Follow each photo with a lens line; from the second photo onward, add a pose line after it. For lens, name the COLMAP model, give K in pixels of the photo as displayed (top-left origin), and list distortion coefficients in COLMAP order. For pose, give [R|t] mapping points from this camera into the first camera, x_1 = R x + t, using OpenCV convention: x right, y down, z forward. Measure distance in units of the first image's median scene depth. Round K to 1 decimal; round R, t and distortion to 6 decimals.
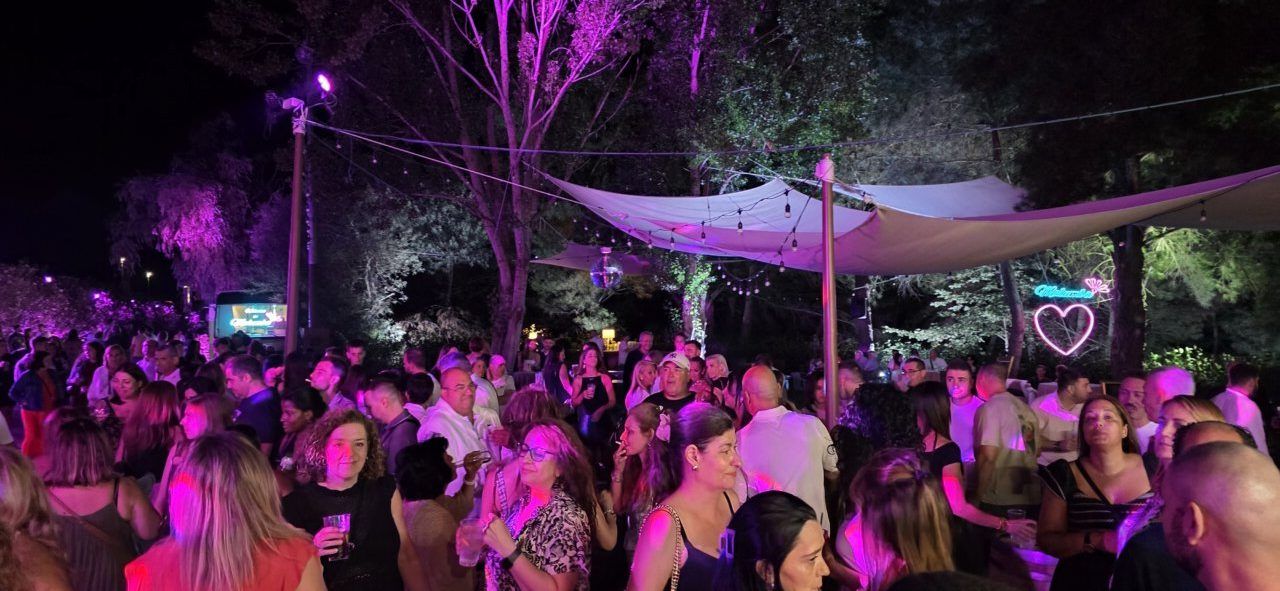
lens RADIAL K [[868.0, 0, 638.0], [0, 868.0, 303.6], [0, 0, 1]] dist [0.055404, -0.064209]
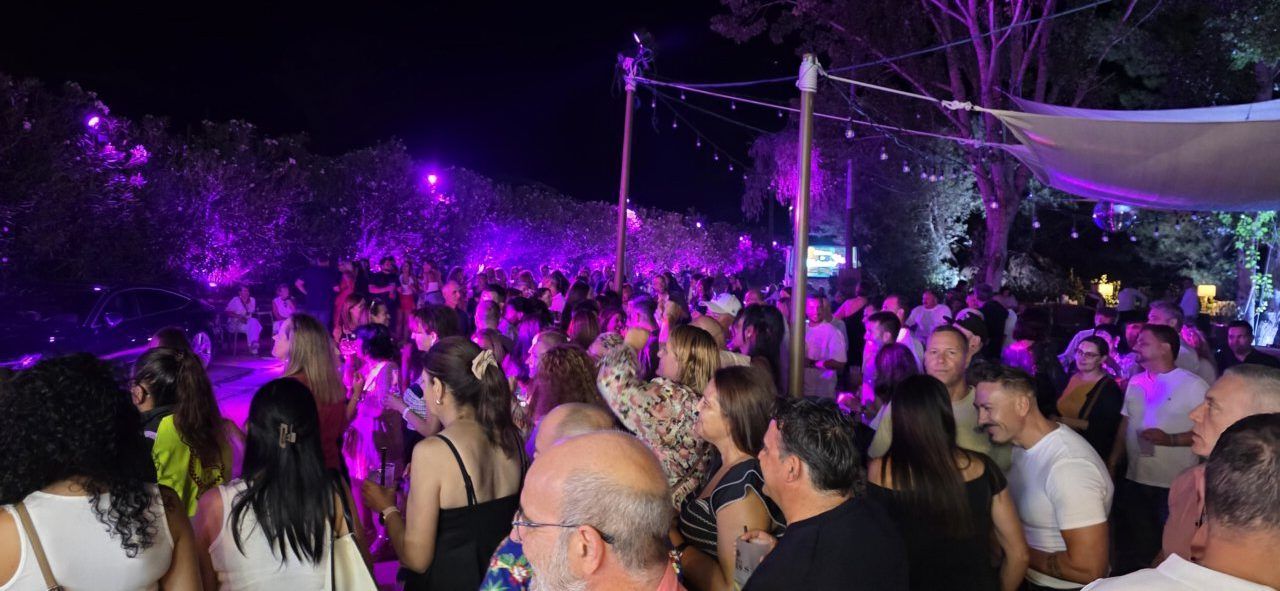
lens RADIAL K [[868.0, 0, 638.0], [0, 868.0, 303.6], [0, 0, 1]] dist [0.055404, -0.064209]
pose [[0.728432, 0.061041, -0.682393, 0.127339], [-0.018002, 0.997384, 0.070001, -0.000108], [0.684882, -0.038706, 0.727626, 0.060744]]
